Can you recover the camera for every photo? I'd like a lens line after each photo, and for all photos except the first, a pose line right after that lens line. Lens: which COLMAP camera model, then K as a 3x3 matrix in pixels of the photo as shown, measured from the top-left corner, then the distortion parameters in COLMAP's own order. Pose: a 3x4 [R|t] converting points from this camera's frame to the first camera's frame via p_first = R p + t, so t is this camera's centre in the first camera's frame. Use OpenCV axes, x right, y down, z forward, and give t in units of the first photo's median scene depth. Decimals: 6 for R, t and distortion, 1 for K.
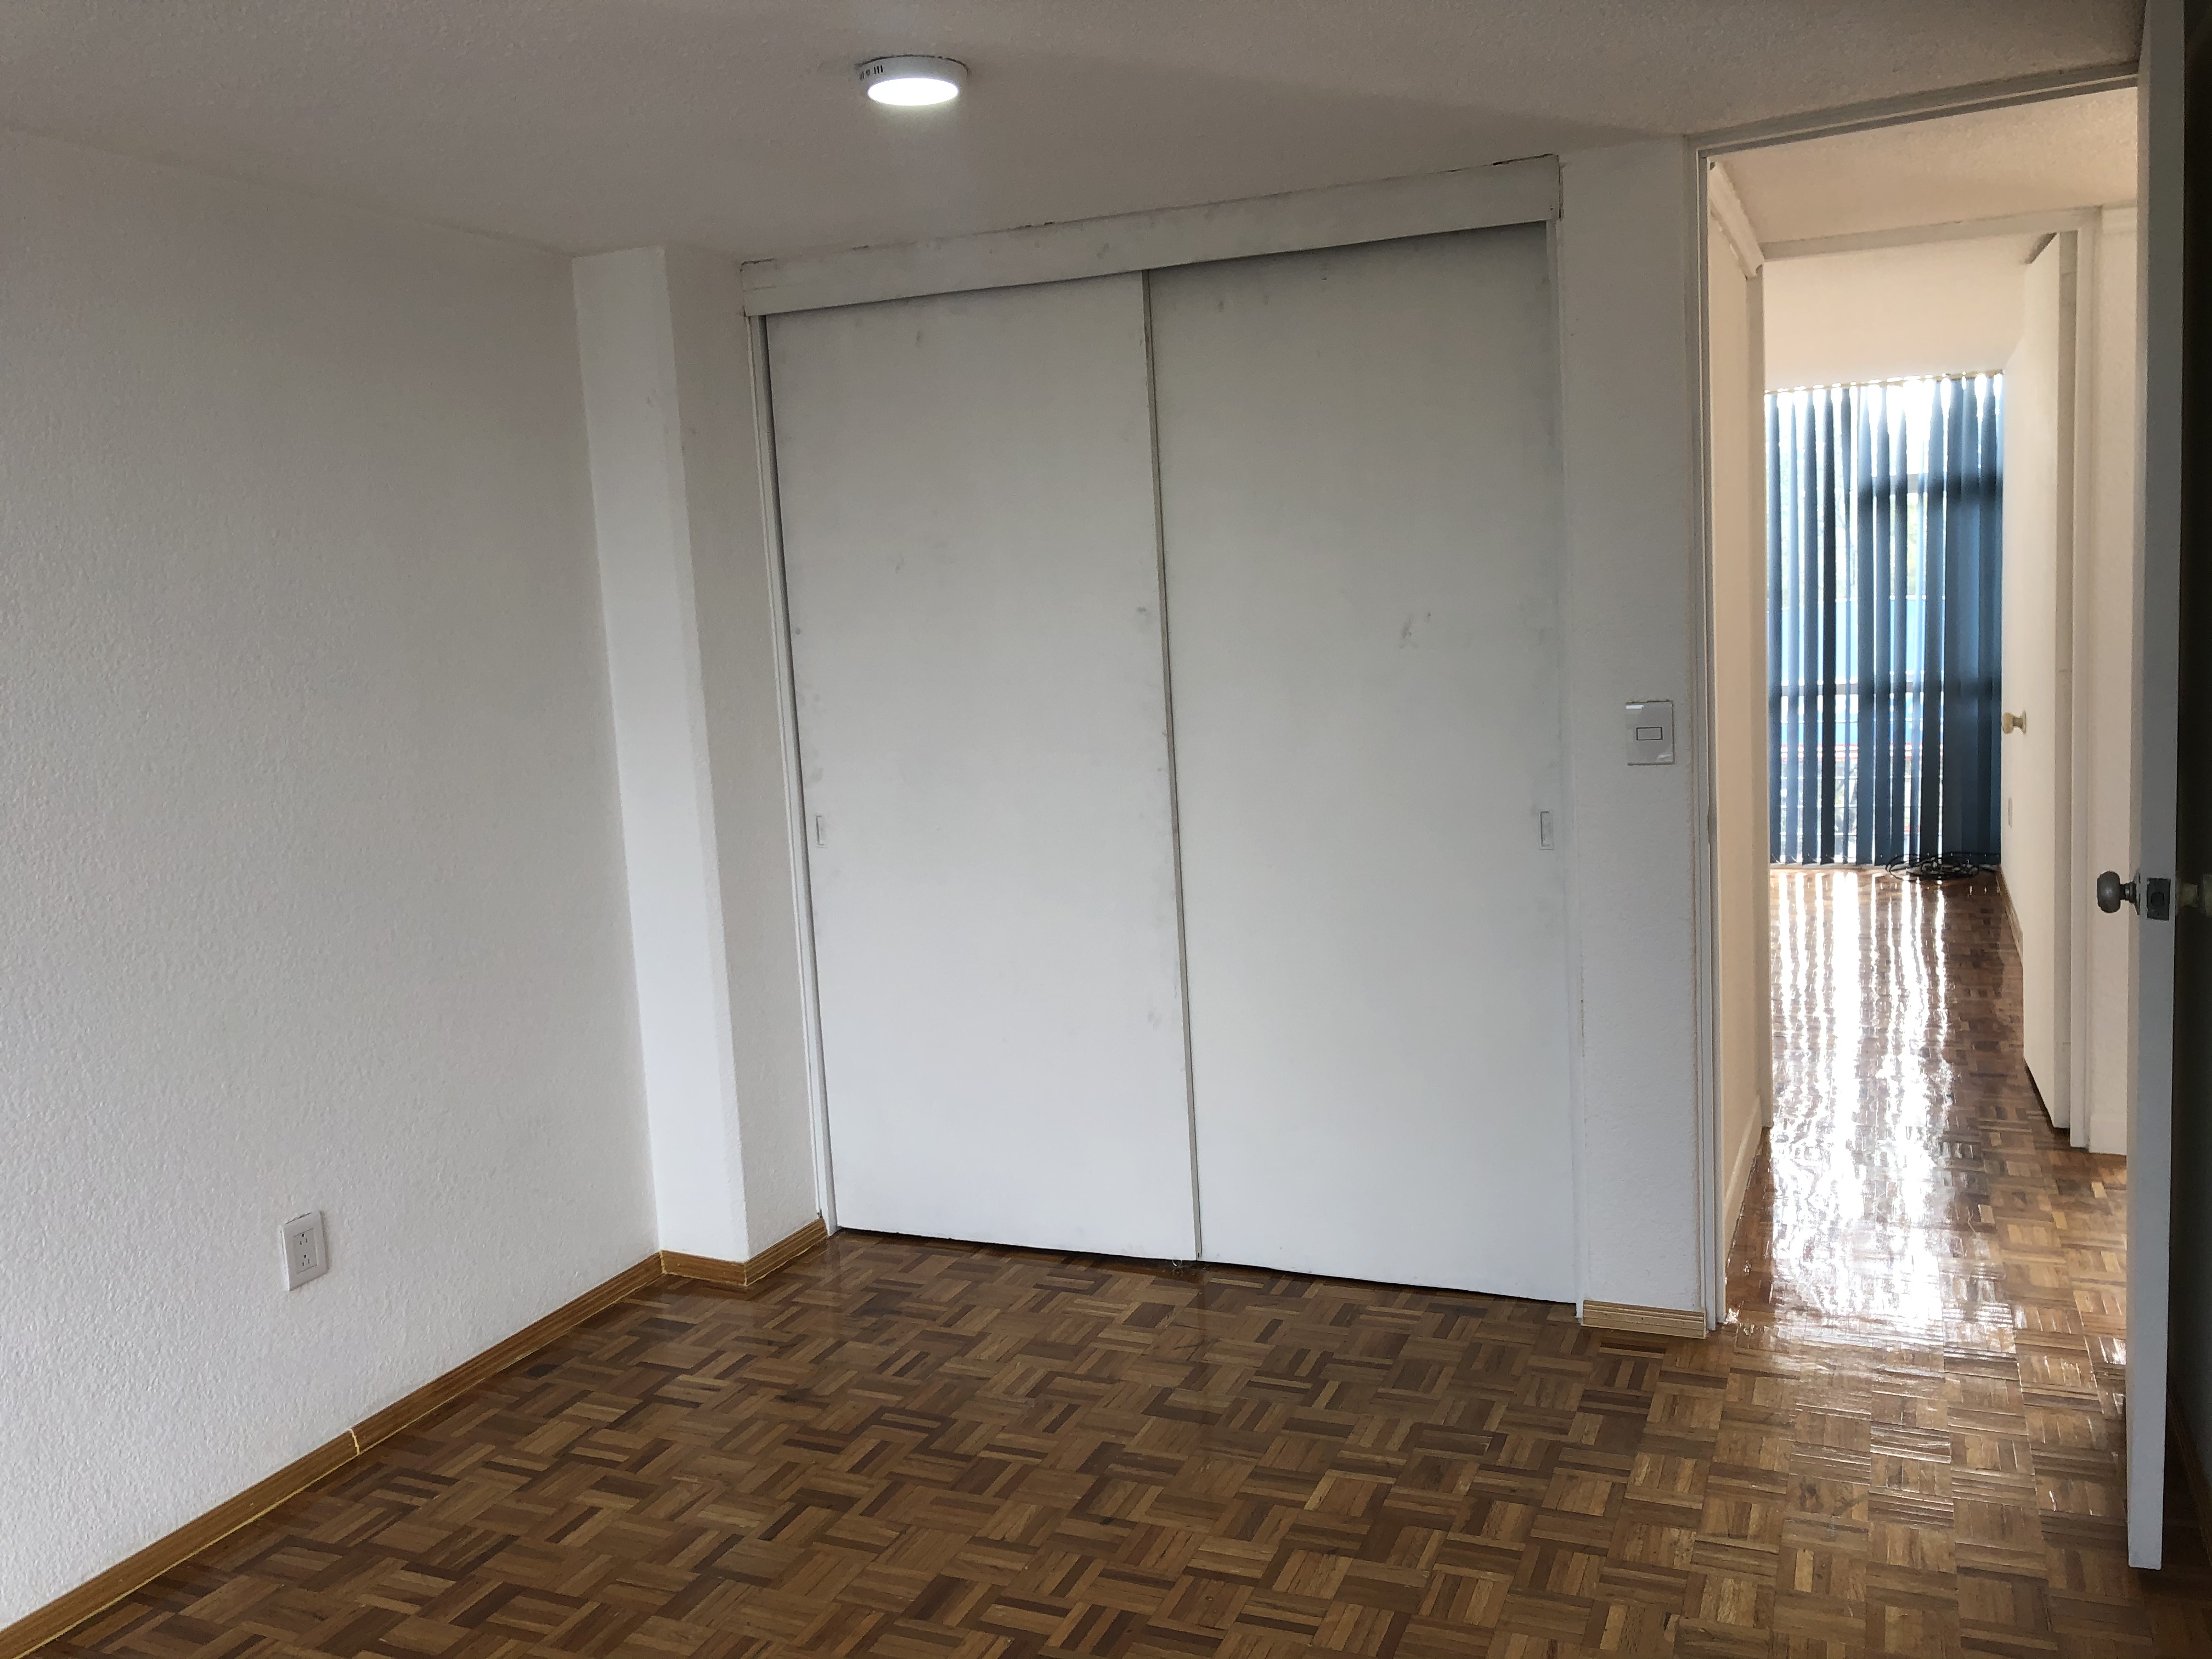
lens RADIAL K [[1833.6, 0, 1113.9], [0, 1833.6, 839.6], [0, 0, 1]] dist [0.045094, -0.021581]
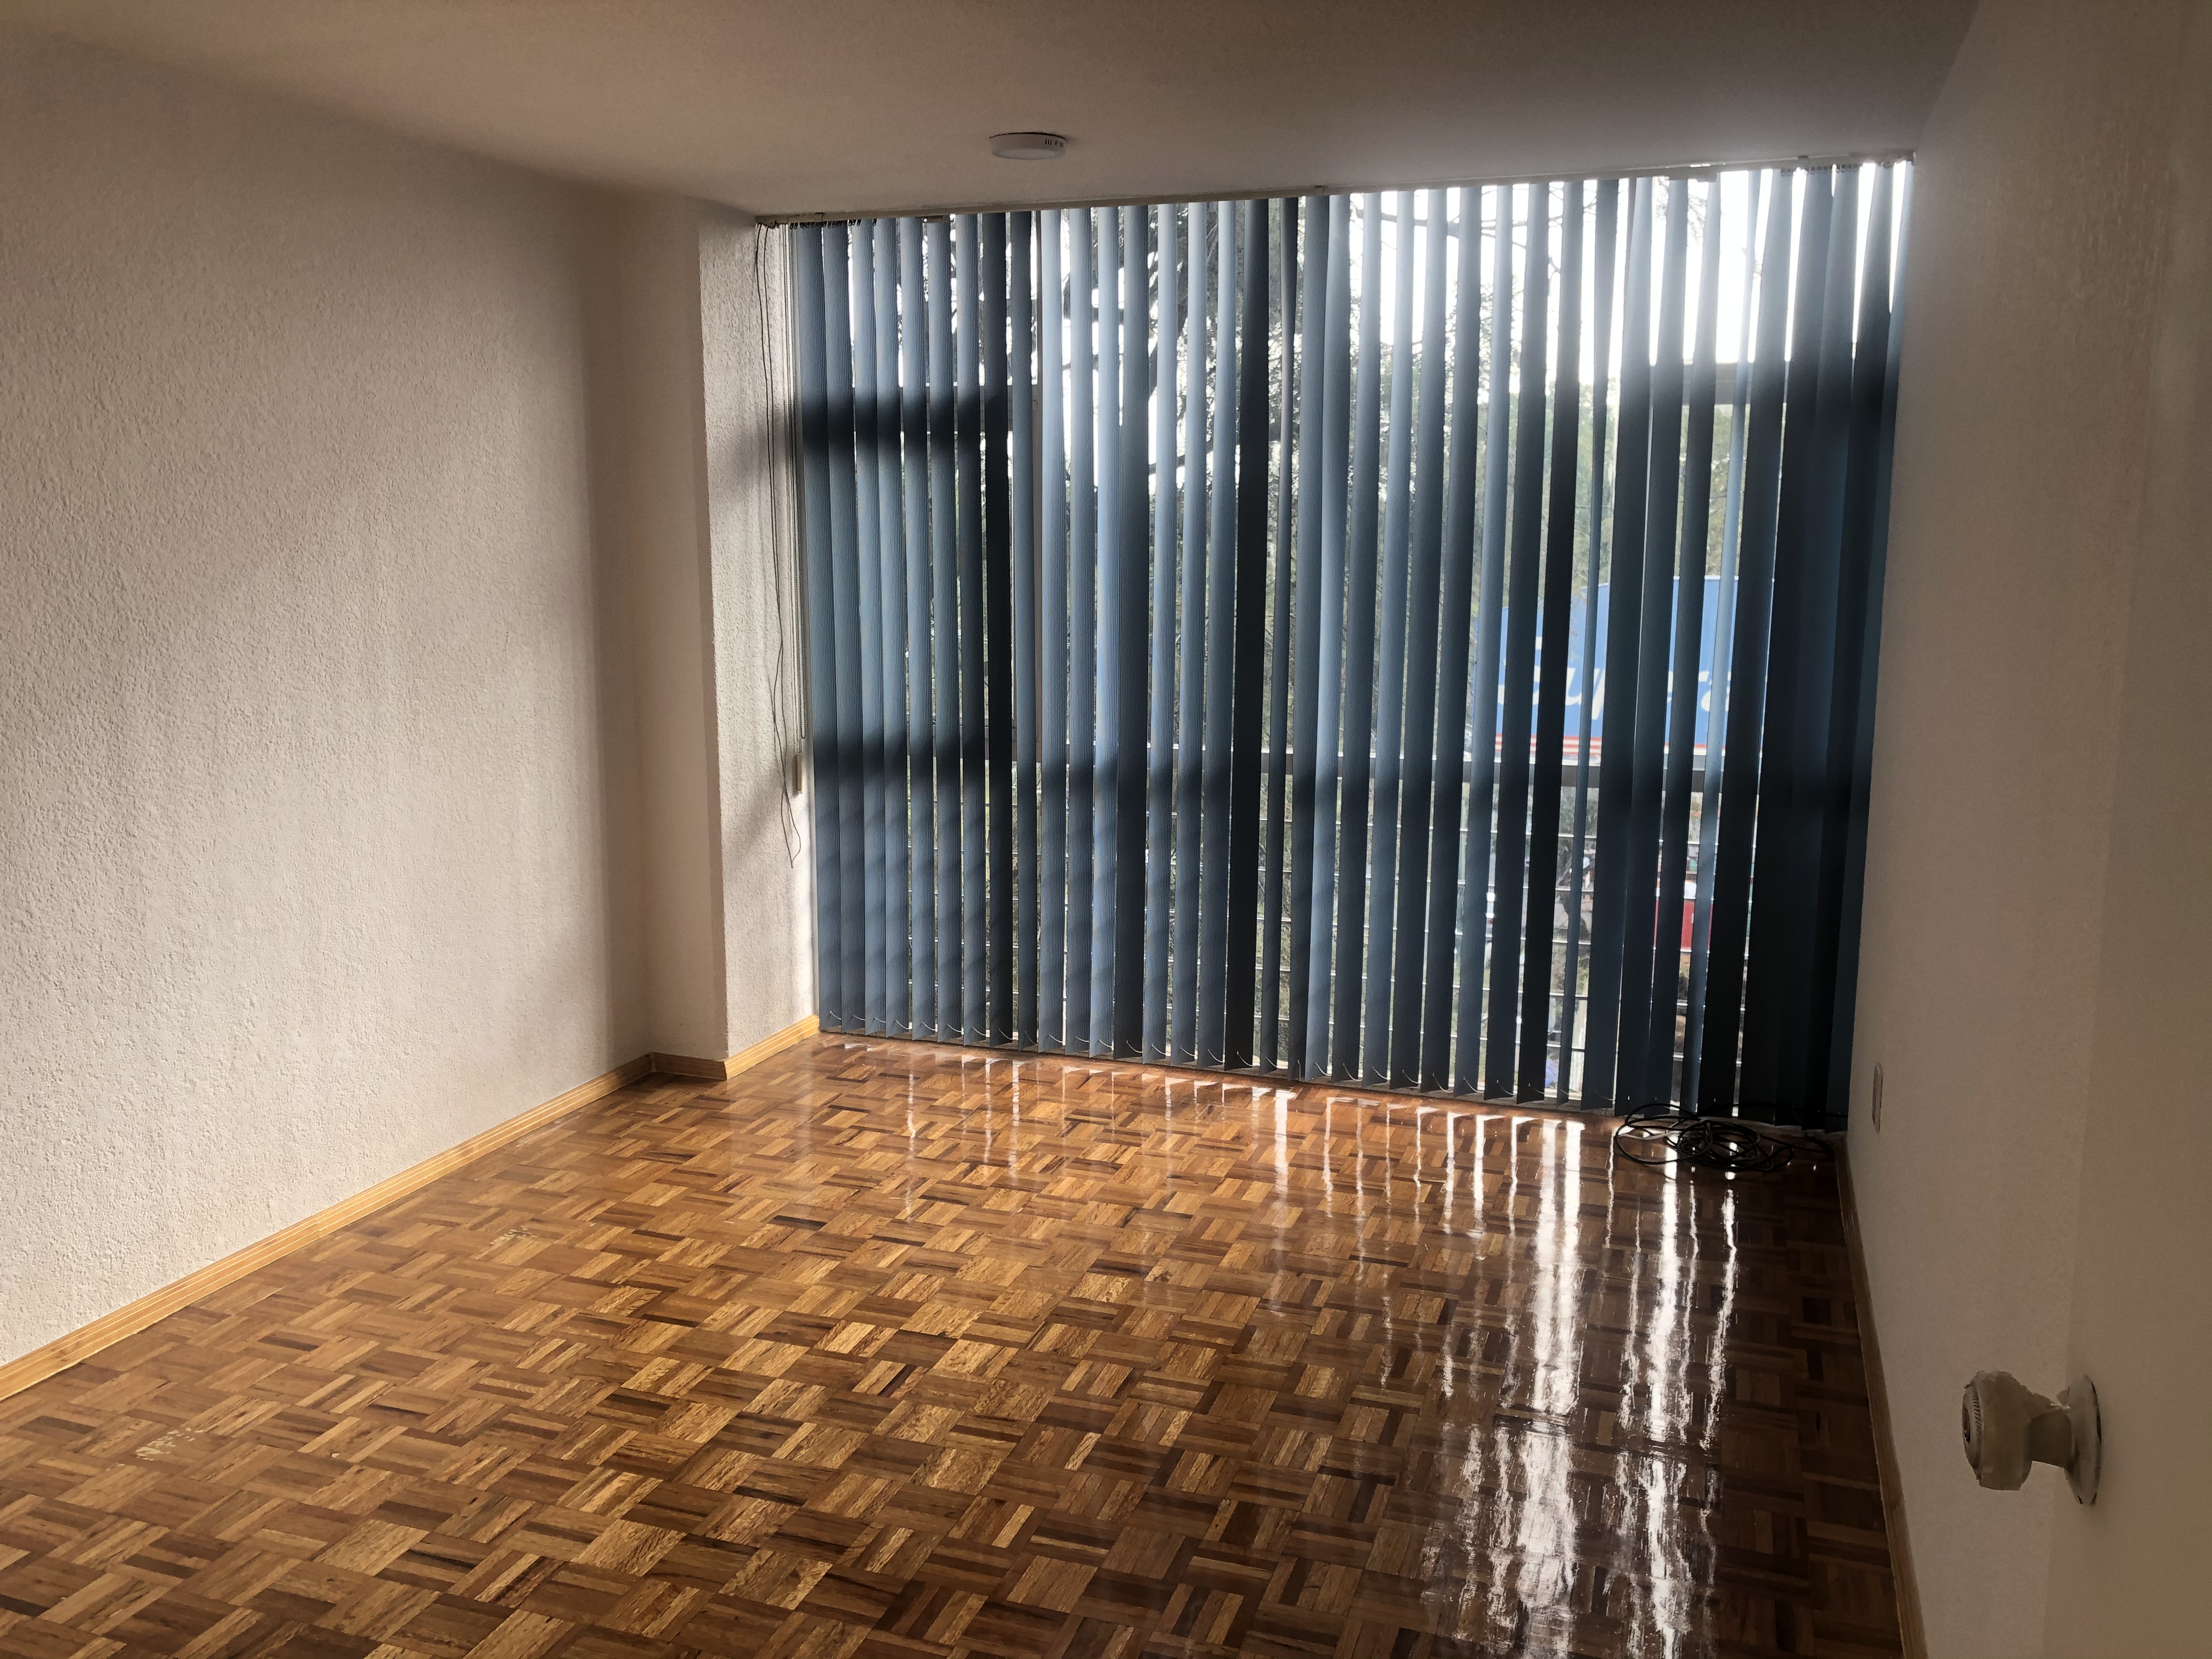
lens RADIAL K [[1833.6, 0, 1103.6], [0, 1833.6, 822.0], [0, 0, 1]] dist [0.045094, -0.021581]
pose [[0.995625, 0.015416, 0.092158, 0.215714], [-0.024645, 0.994695, 0.099867, -0.116136], [-0.090130, -0.101702, 0.990724, 0.498561]]
